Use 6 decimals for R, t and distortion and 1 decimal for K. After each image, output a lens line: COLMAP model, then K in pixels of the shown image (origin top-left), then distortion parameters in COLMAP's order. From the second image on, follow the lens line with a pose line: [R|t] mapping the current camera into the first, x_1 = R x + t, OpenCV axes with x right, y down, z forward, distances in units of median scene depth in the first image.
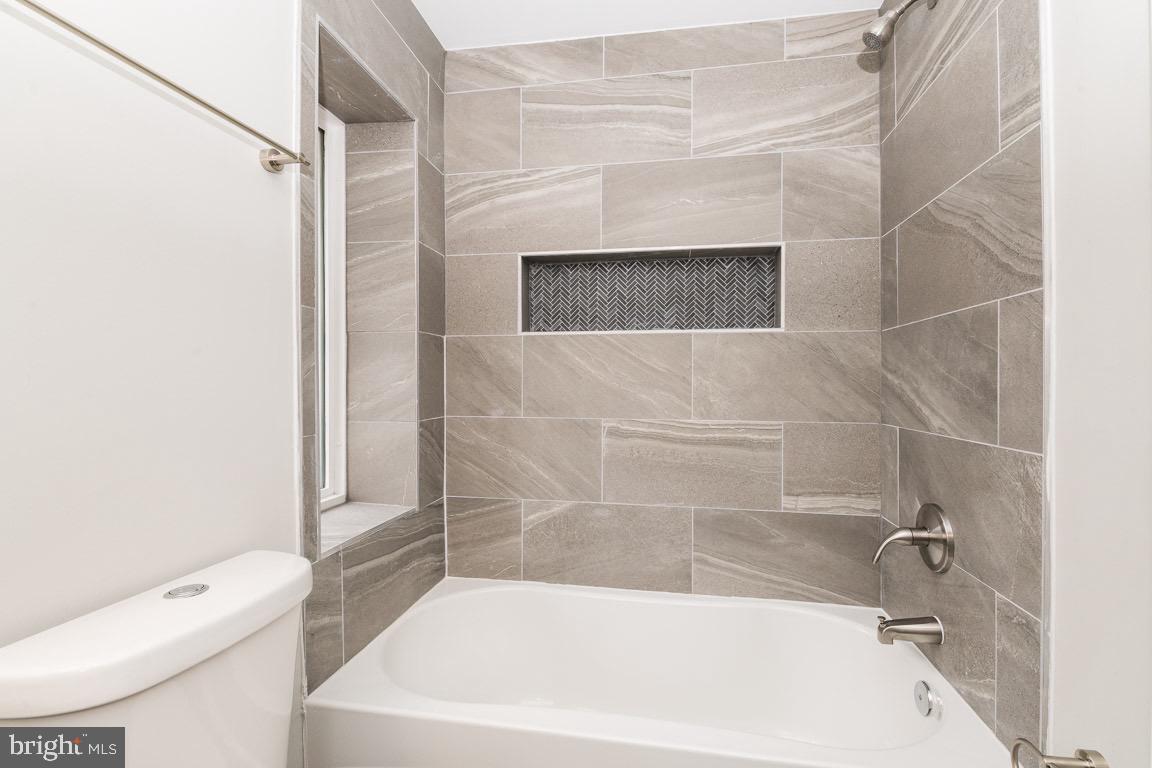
lens RADIAL K [[505.1, 0, 577.1], [0, 505.1, 377.3], [0, 0, 1]] dist [0.000205, -0.000396]
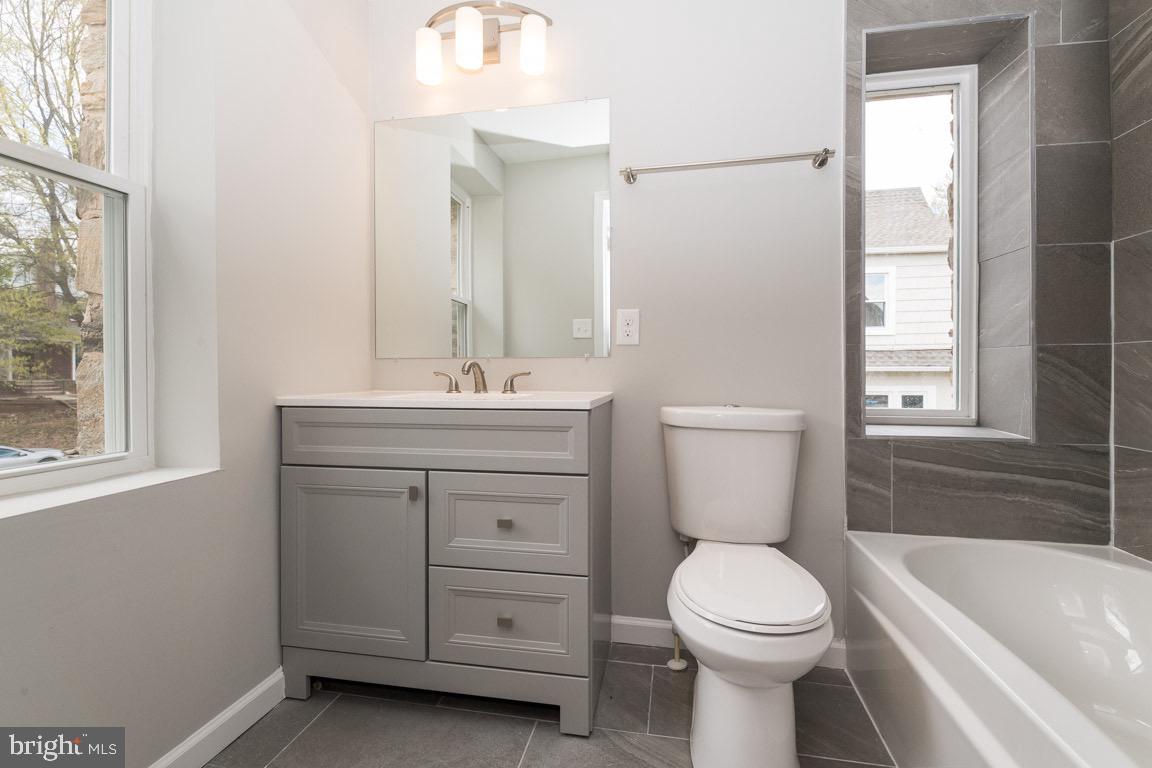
lens RADIAL K [[505.1, 0, 577.1], [0, 505.1, 377.3], [0, 0, 1]] dist [0.000205, -0.000396]
pose [[-0.037510, 0.015324, -0.999179, 0.622016], [0.000785, 0.999883, 0.015305, 0.130304], [0.999296, -0.000210, -0.037518, 0.213059]]
